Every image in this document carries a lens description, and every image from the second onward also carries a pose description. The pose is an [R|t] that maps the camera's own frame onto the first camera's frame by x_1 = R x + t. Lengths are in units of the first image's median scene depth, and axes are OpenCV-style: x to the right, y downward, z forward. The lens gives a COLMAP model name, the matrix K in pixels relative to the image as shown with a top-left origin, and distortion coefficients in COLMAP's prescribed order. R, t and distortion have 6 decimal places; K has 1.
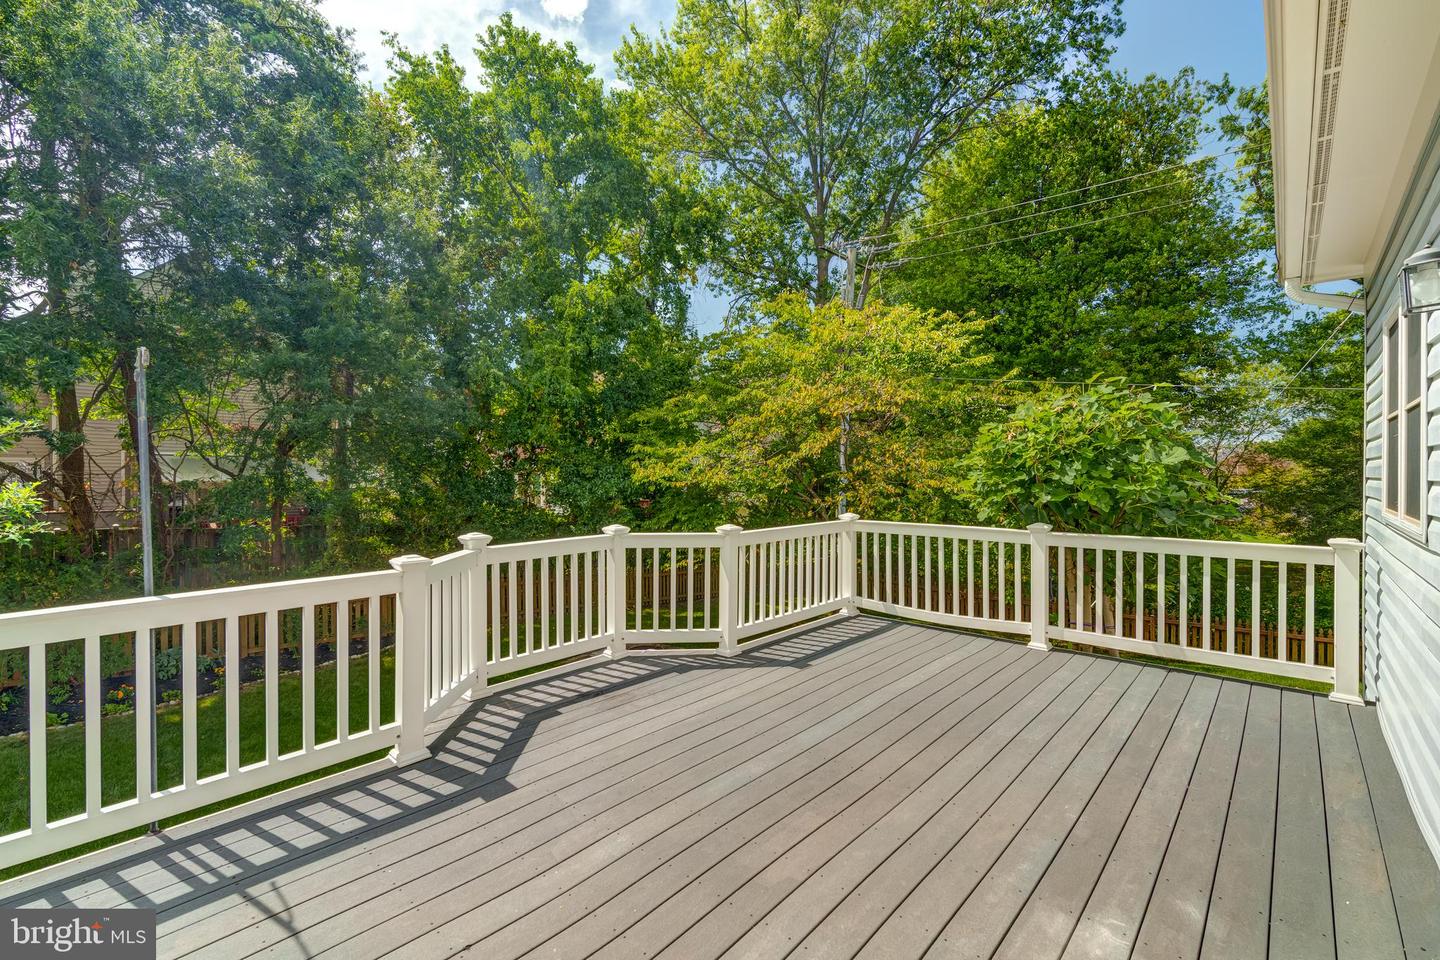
lens RADIAL K [[632.4, 0, 711.8], [0, 632.4, 472.1], [0, 0, 1]] dist [0.006533, -0.000896]
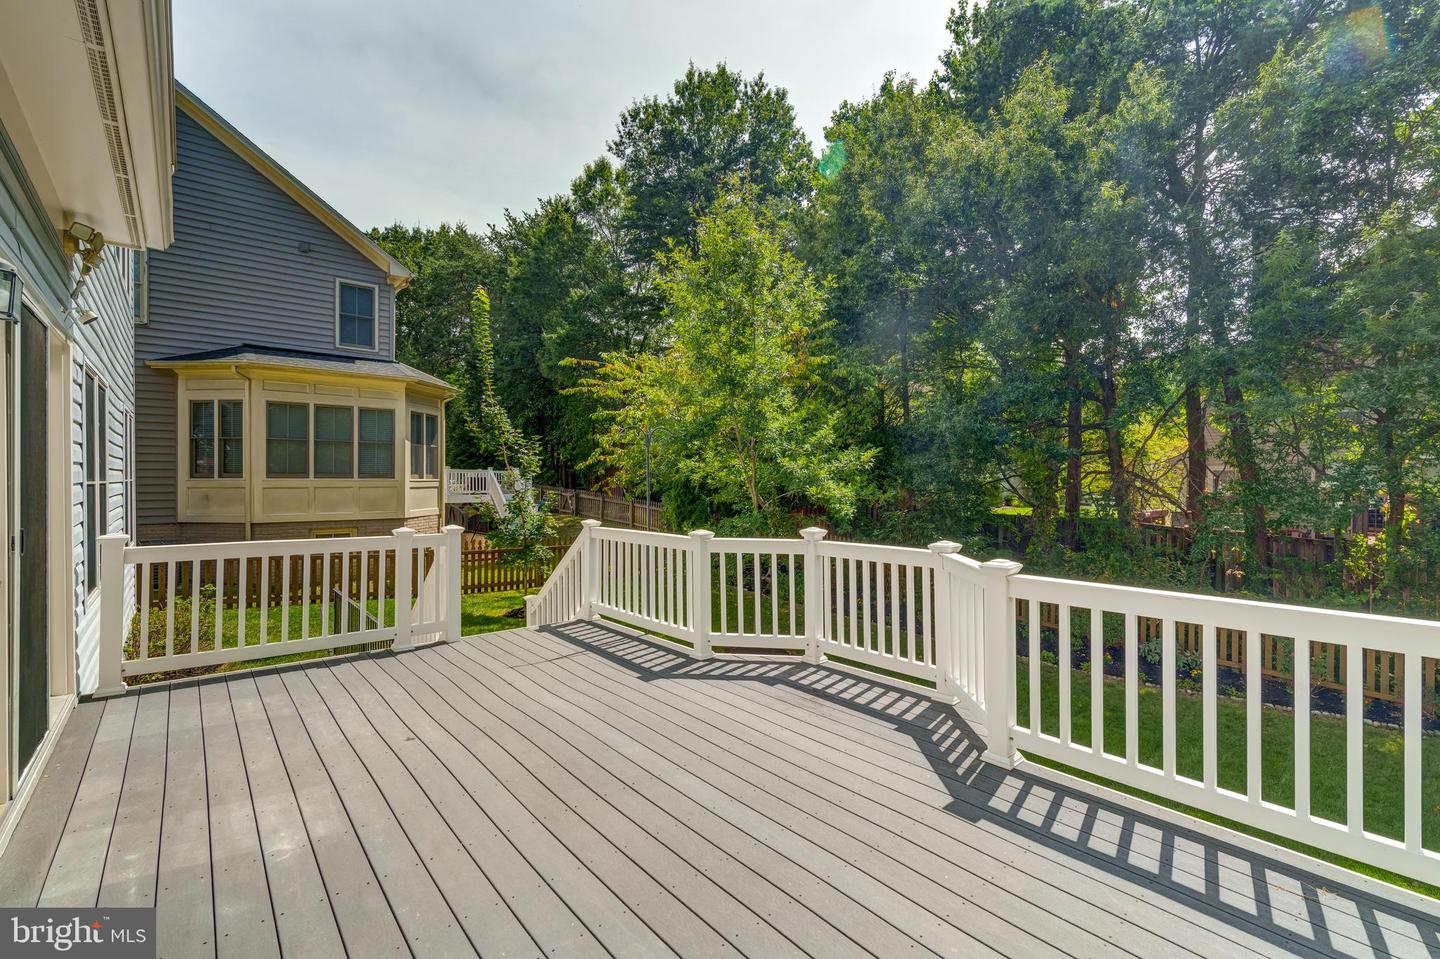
lens RADIAL K [[632.4, 0, 715.6], [0, 632.4, 473.2], [0, 0, 1]] dist [0.006533, -0.000896]
pose [[-0.139527, -0.012390, -0.990141, 0.813100], [-0.003061, 0.999922, -0.012081, 0.008252], [0.990213, 0.001345, -0.139554, 0.937968]]
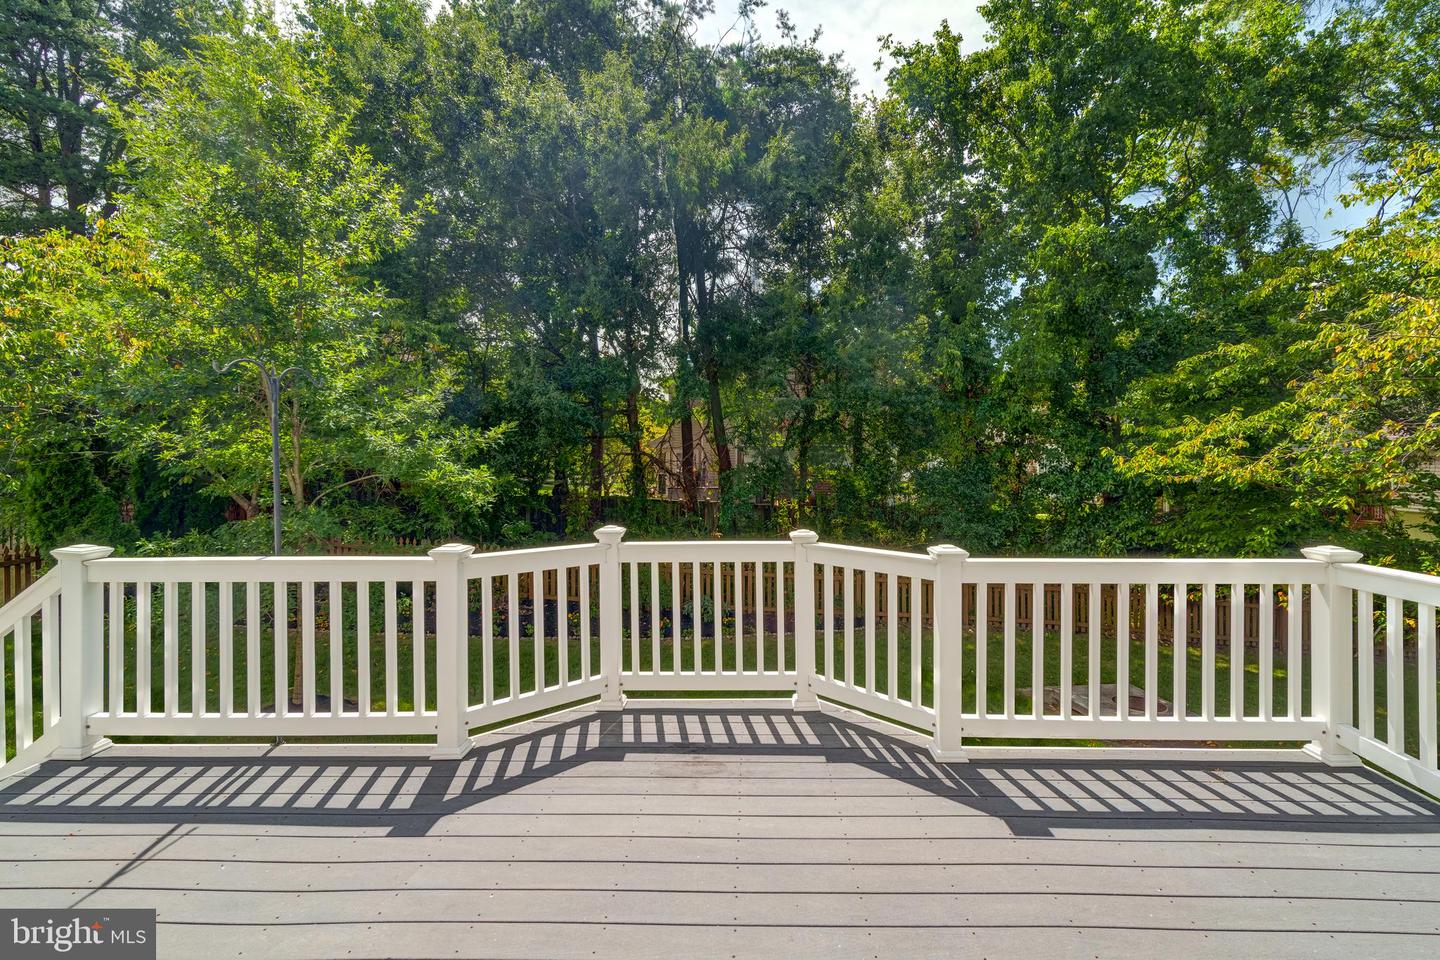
lens RADIAL K [[632.4, 0, 724.7], [0, 632.4, 464.9], [0, 0, 1]] dist [0.006533, -0.000896]
pose [[0.660776, 0.001350, -0.750582, 0.389753], [-0.000162, 0.999999, 0.001656, 0.009051], [0.750583, -0.000973, 0.660775, 0.506887]]
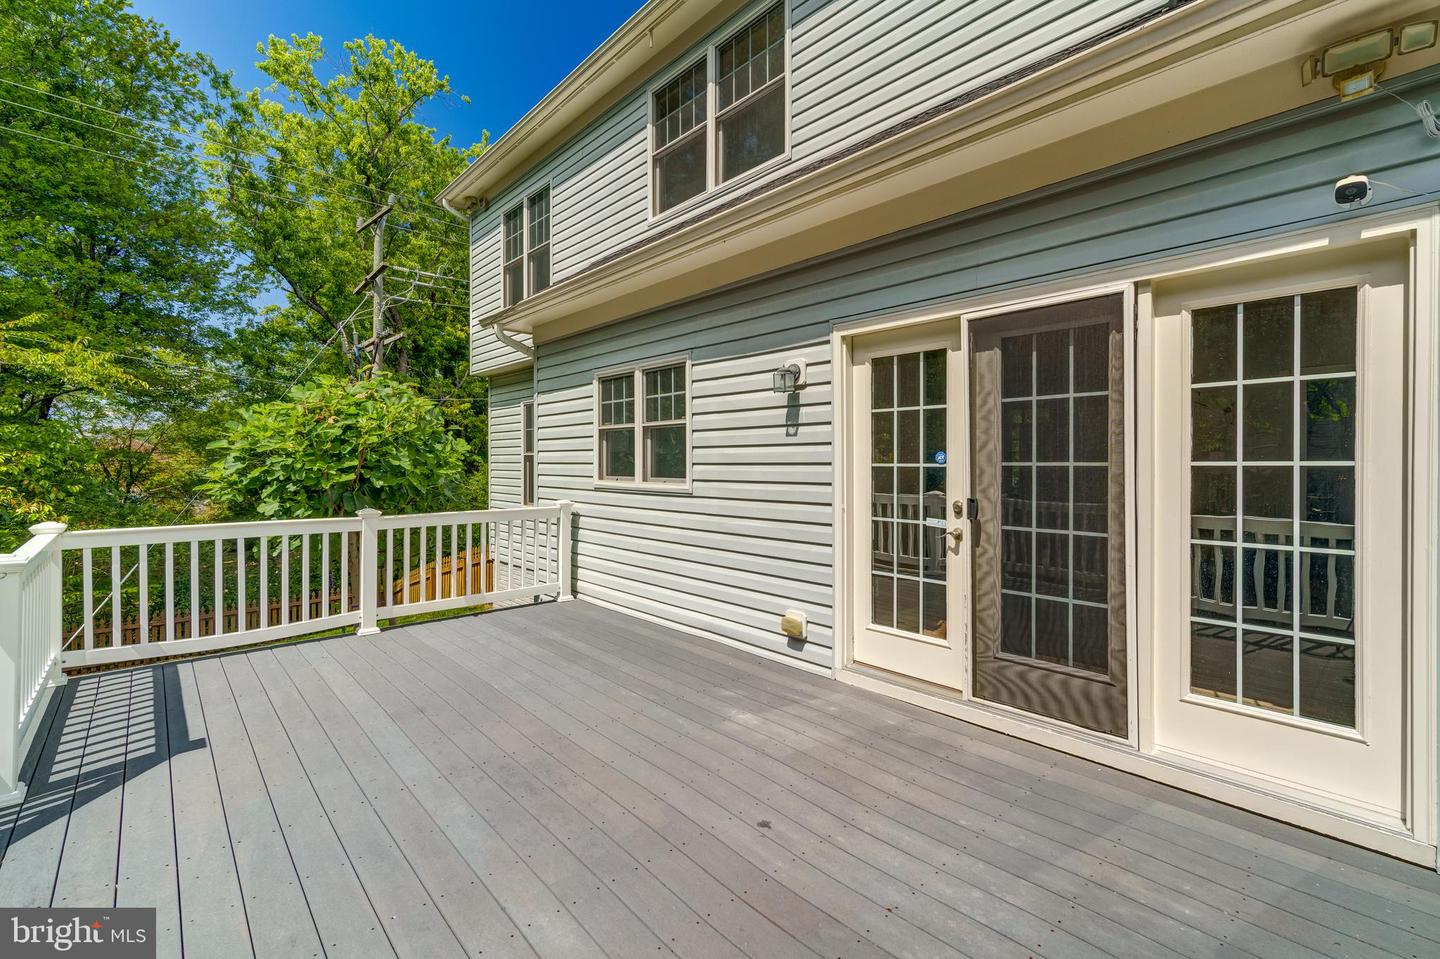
lens RADIAL K [[632.4, 0, 735.1], [0, 632.4, 464.9], [0, 0, 1]] dist [0.006533, -0.000896]
pose [[0.084192, -0.007833, 0.996419, -0.530343], [0.002170, 0.999968, 0.007677, 0.005963], [-0.996447, 0.001516, 0.084206, 0.409509]]
